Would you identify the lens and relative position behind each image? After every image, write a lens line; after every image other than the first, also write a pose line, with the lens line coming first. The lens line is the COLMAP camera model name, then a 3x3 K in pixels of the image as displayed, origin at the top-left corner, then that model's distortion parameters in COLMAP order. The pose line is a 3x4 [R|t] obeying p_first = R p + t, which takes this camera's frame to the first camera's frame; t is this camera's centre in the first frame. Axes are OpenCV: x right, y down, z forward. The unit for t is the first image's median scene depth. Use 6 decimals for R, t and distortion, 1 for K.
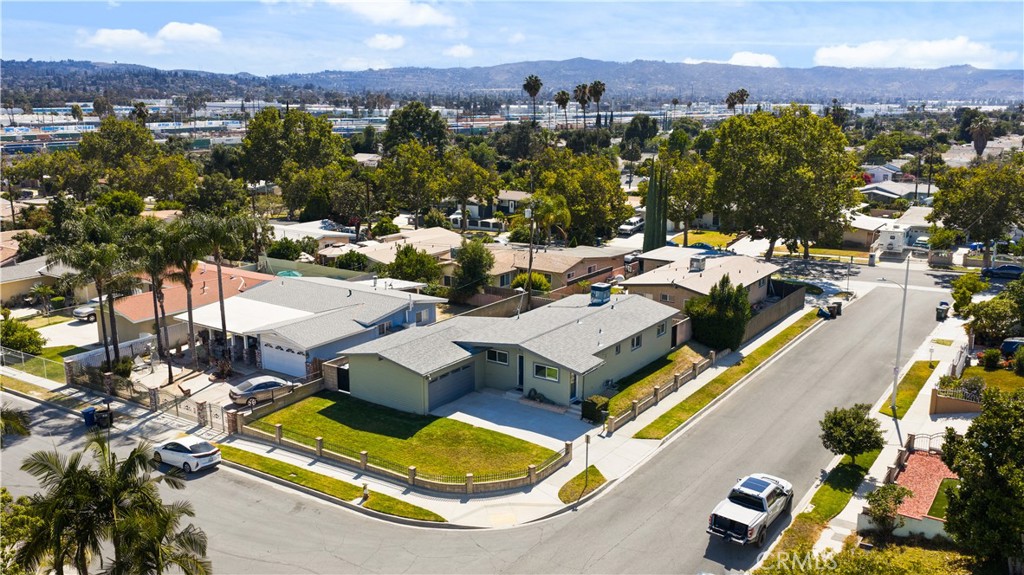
lens RADIAL K [[850.3, 0, 512.0], [0, 850.3, 287.5], [0, 0, 1]] dist [0.012572, -0.001561]
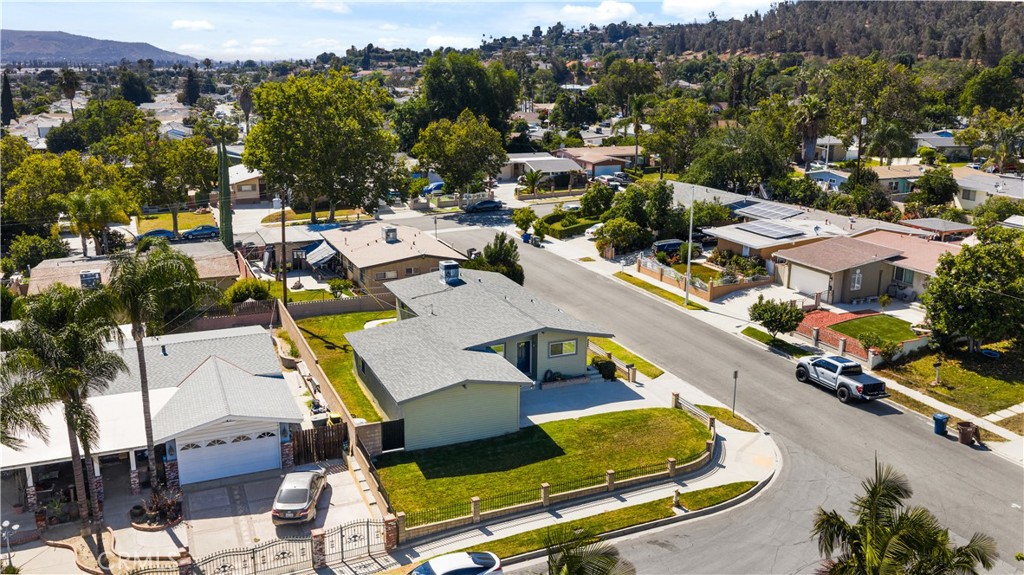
lens RADIAL K [[876.2, 0, 512.0], [0, 876.2, 287.5], [0, 0, 1]] dist [0.009773, -0.002613]
pose [[0.530263, -0.209852, 0.821452, -0.784823], [0.180678, 0.974598, 0.132344, -0.109496], [-0.828357, 0.078241, 0.554709, 0.477353]]
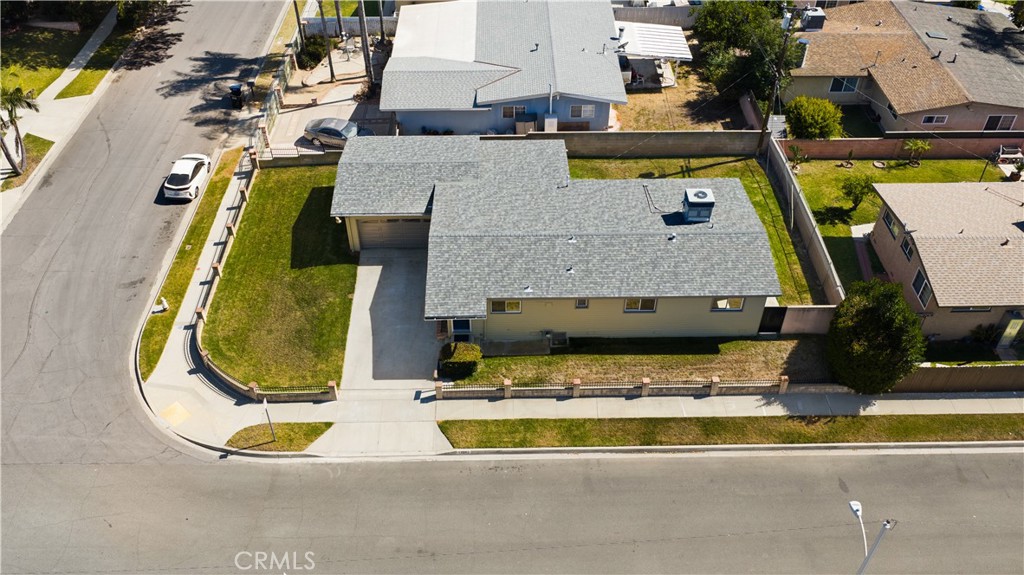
lens RADIAL K [[850.3, 0, 512.0], [0, 850.3, 287.5], [0, 0, 1]] dist [0.012572, -0.001561]
pose [[0.584358, 0.547904, -0.598604, 0.529982], [-0.181785, 0.807292, 0.561457, -0.337234], [0.790873, -0.219275, 0.571348, 0.591569]]
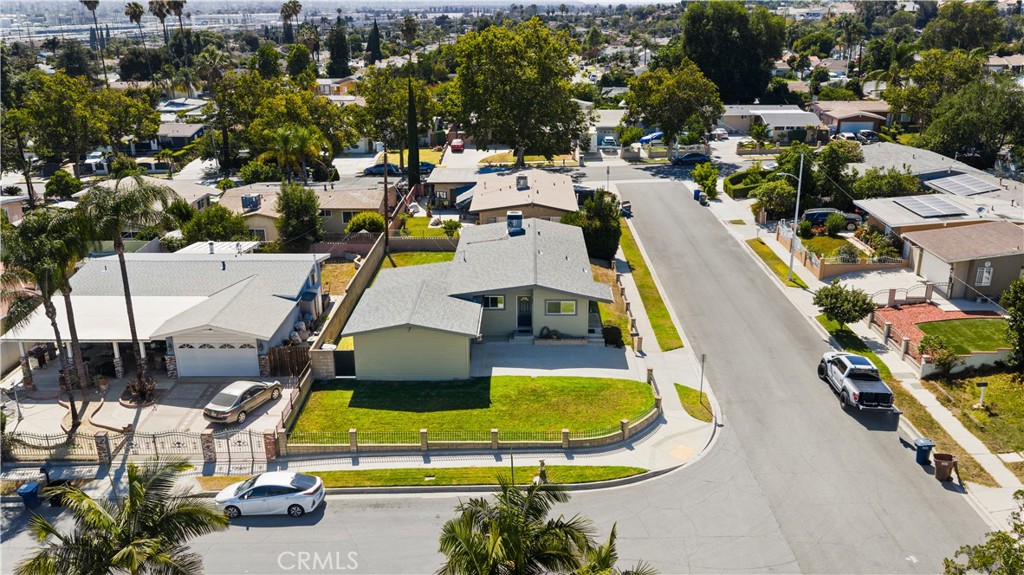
lens RADIAL K [[850.3, 0, 512.0], [0, 850.3, 287.5], [0, 0, 1]] dist [0.012572, -0.001561]
pose [[0.830499, -0.181553, 0.526602, -0.507651], [0.128325, 0.982323, 0.136289, -0.062288], [-0.542037, -0.045612, 0.839116, 0.206735]]
